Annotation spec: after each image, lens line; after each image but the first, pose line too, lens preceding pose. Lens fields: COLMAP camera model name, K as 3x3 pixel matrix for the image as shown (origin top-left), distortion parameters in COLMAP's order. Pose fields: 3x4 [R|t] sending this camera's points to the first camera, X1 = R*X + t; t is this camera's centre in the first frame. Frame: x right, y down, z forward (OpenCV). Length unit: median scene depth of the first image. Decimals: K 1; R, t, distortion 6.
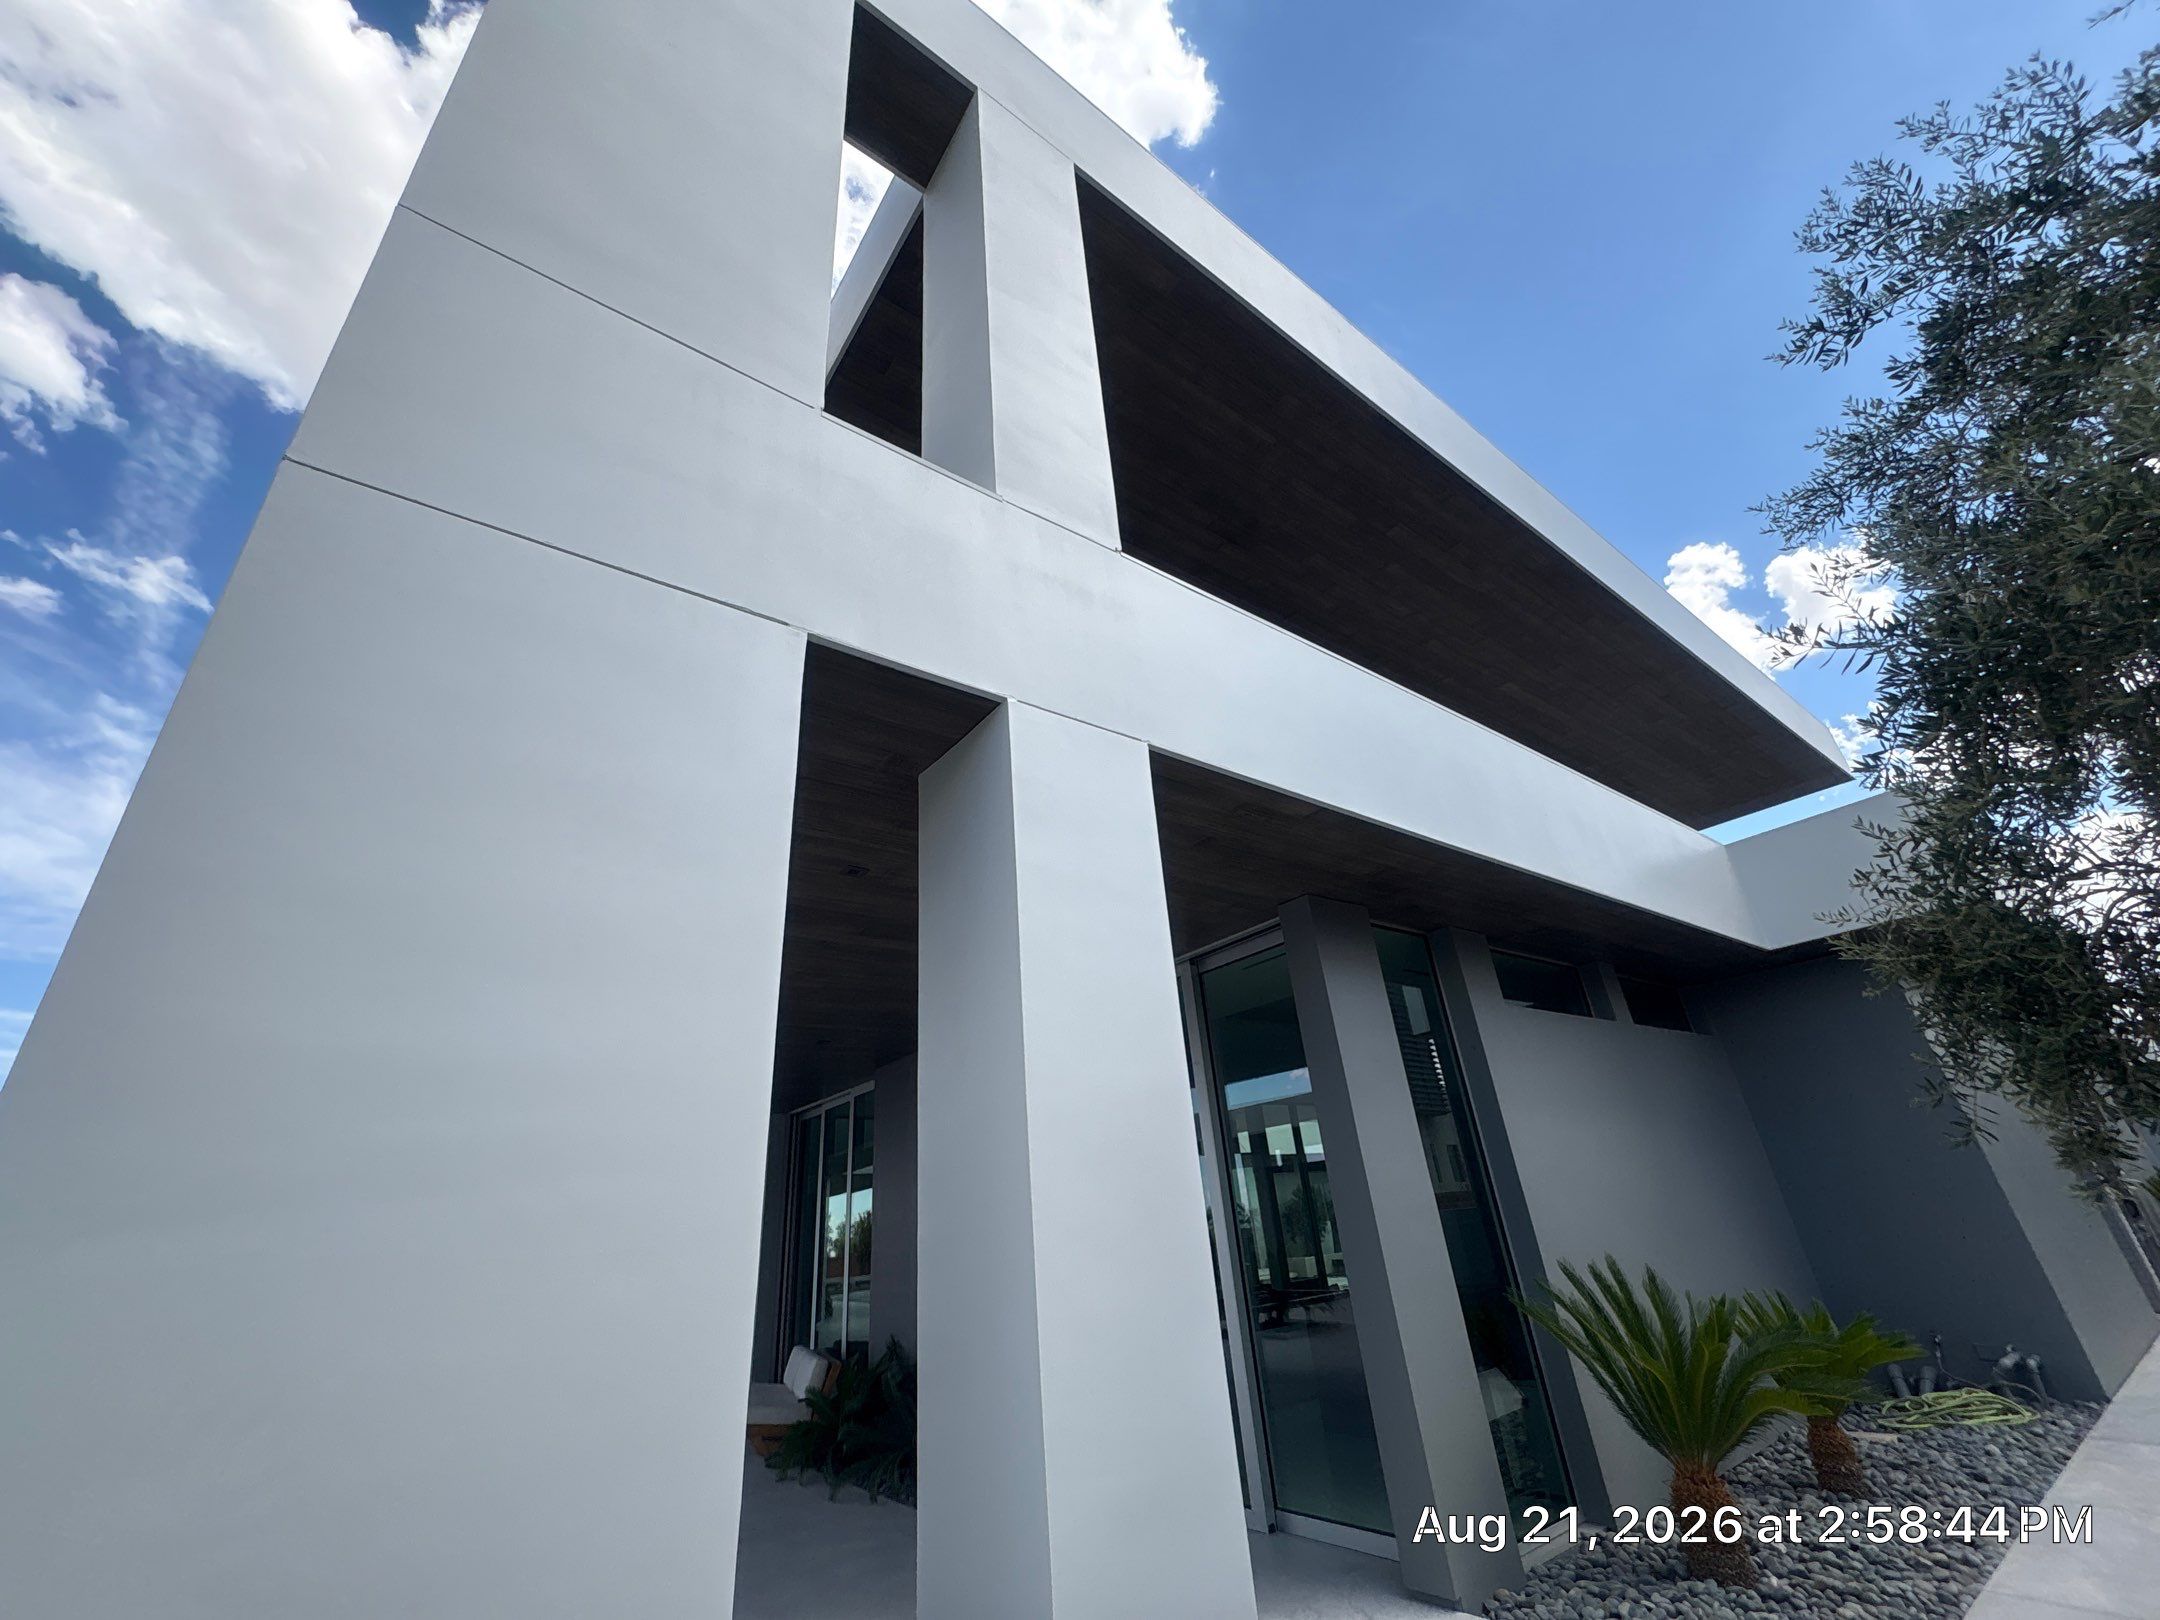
lens RADIAL K [[854.6, 0, 1080.0], [0, 854.6, 810.0], [0, 0, 1]] dist [0.001388, 0.000039]
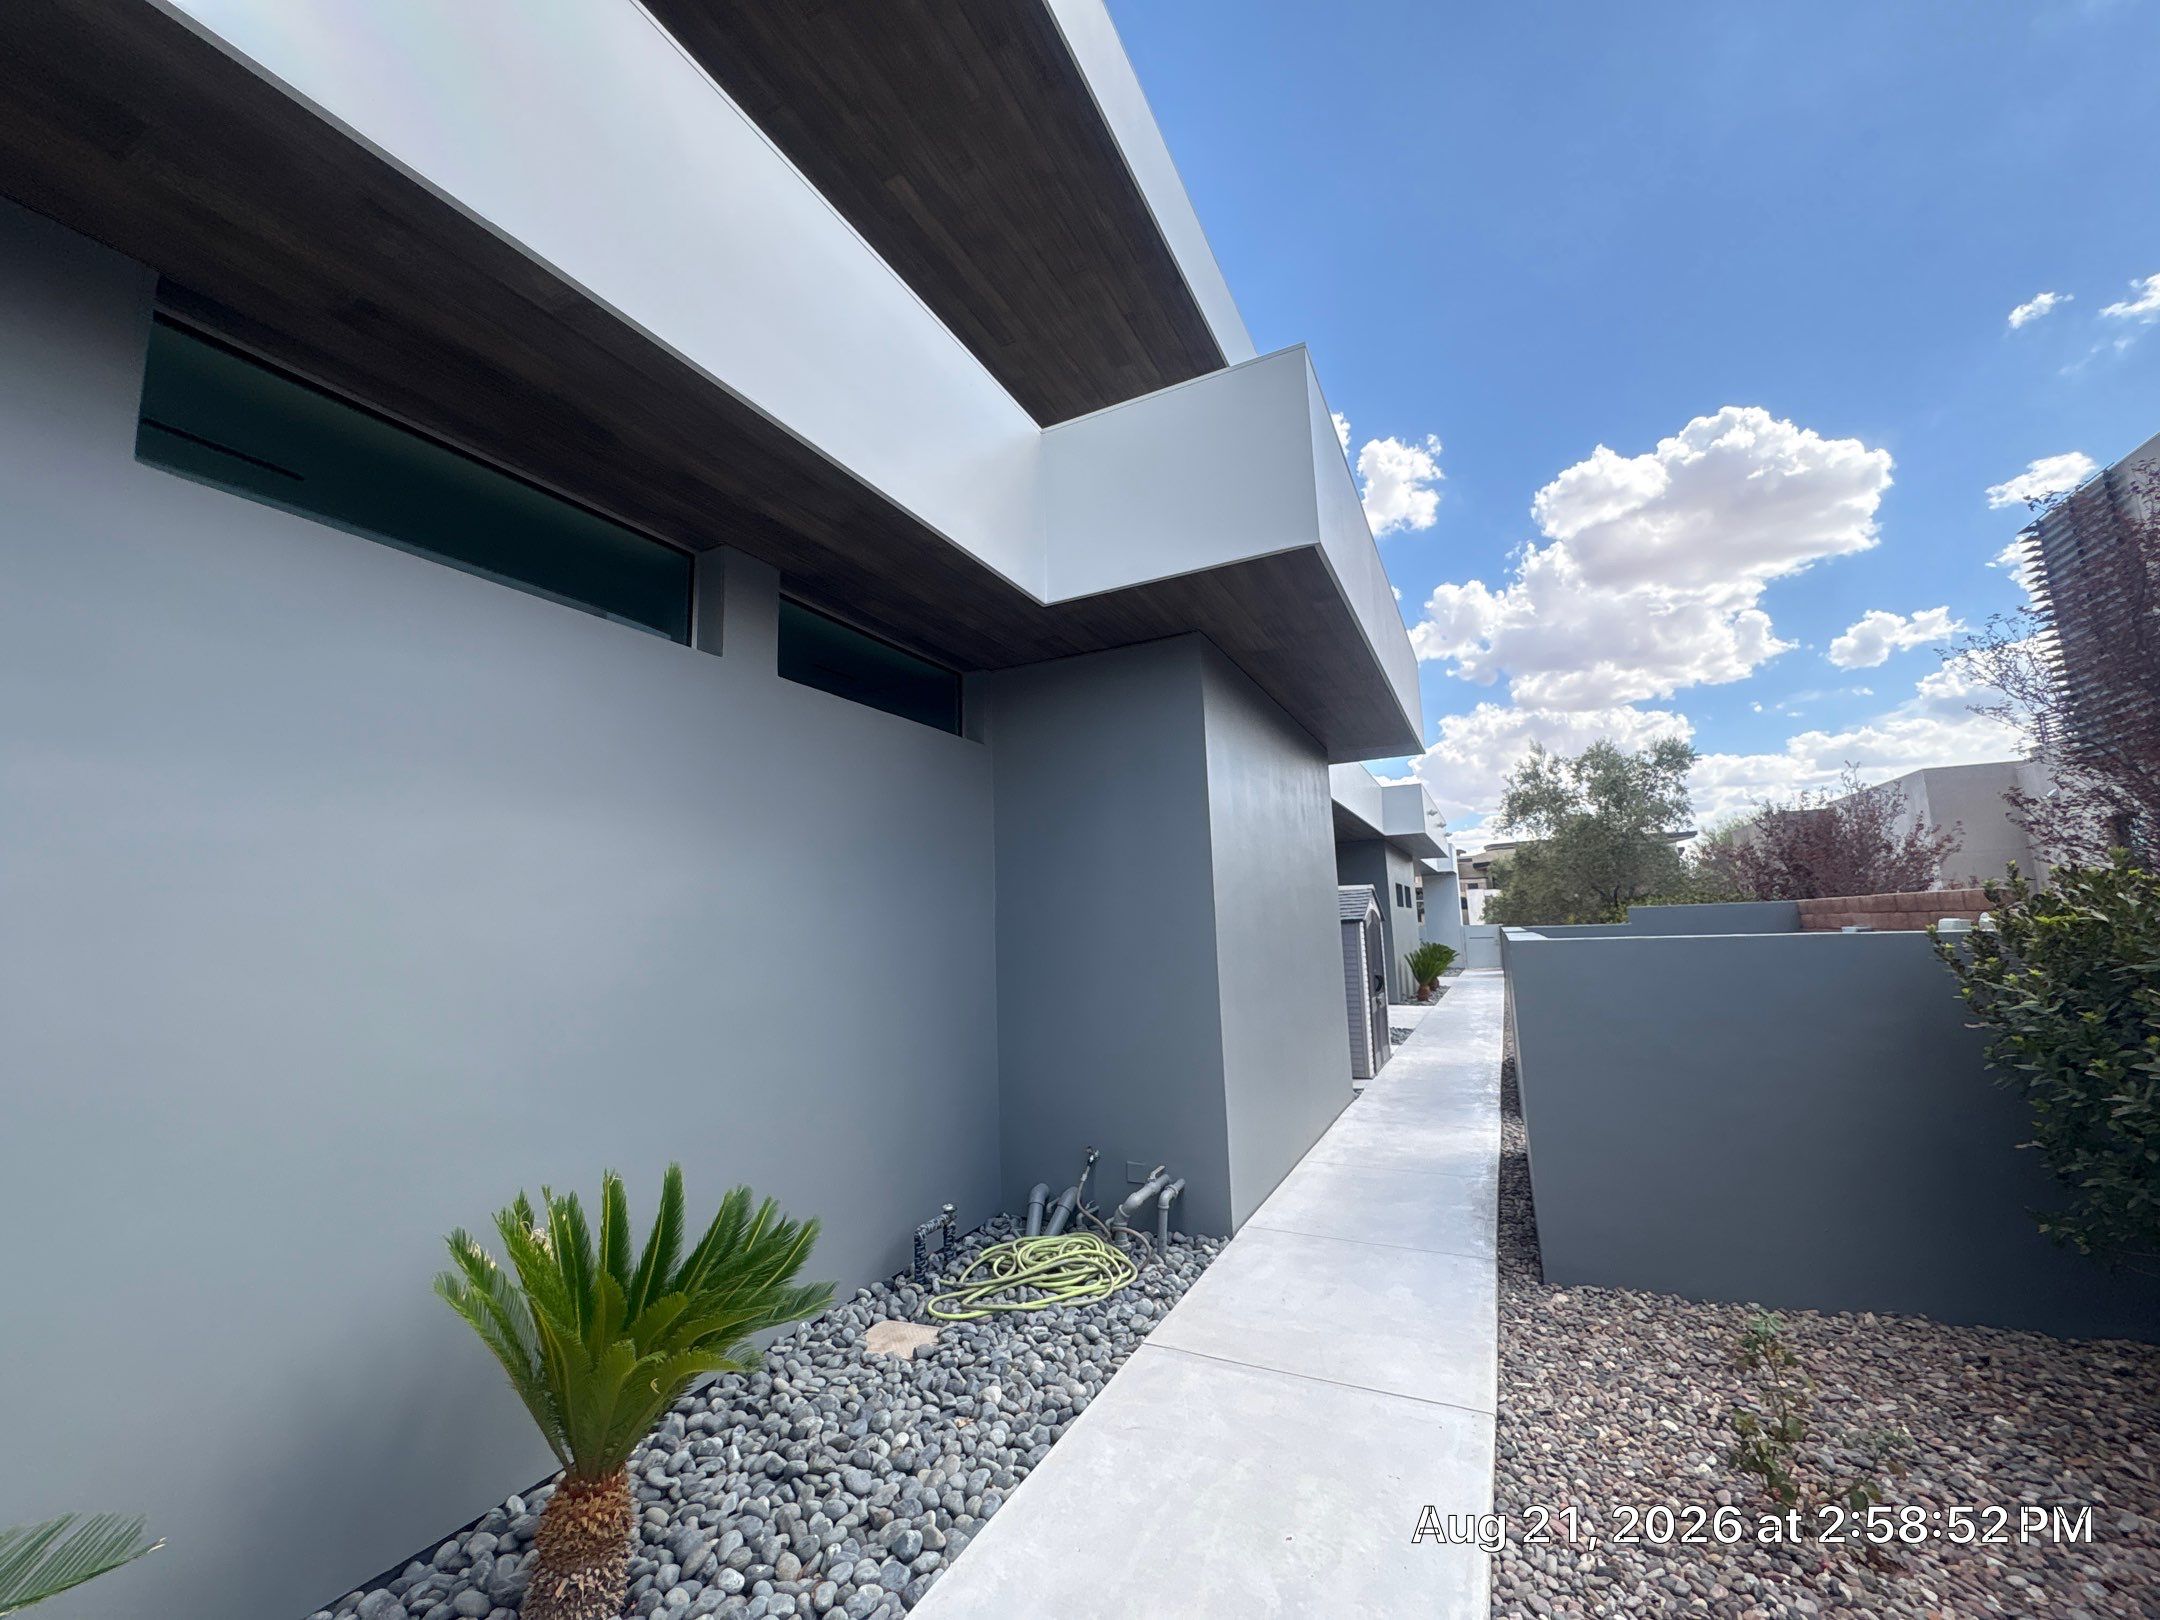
lens RADIAL K [[854.6, 0, 1080.0], [0, 854.6, 810.0], [0, 0, 1]] dist [0.001388, 0.000039]
pose [[0.891021, 0.116584, 0.438736, 0.579948], [-0.231970, 0.947685, 0.219279, 0.164683], [-0.390219, -0.297156, 0.871451, 0.417218]]
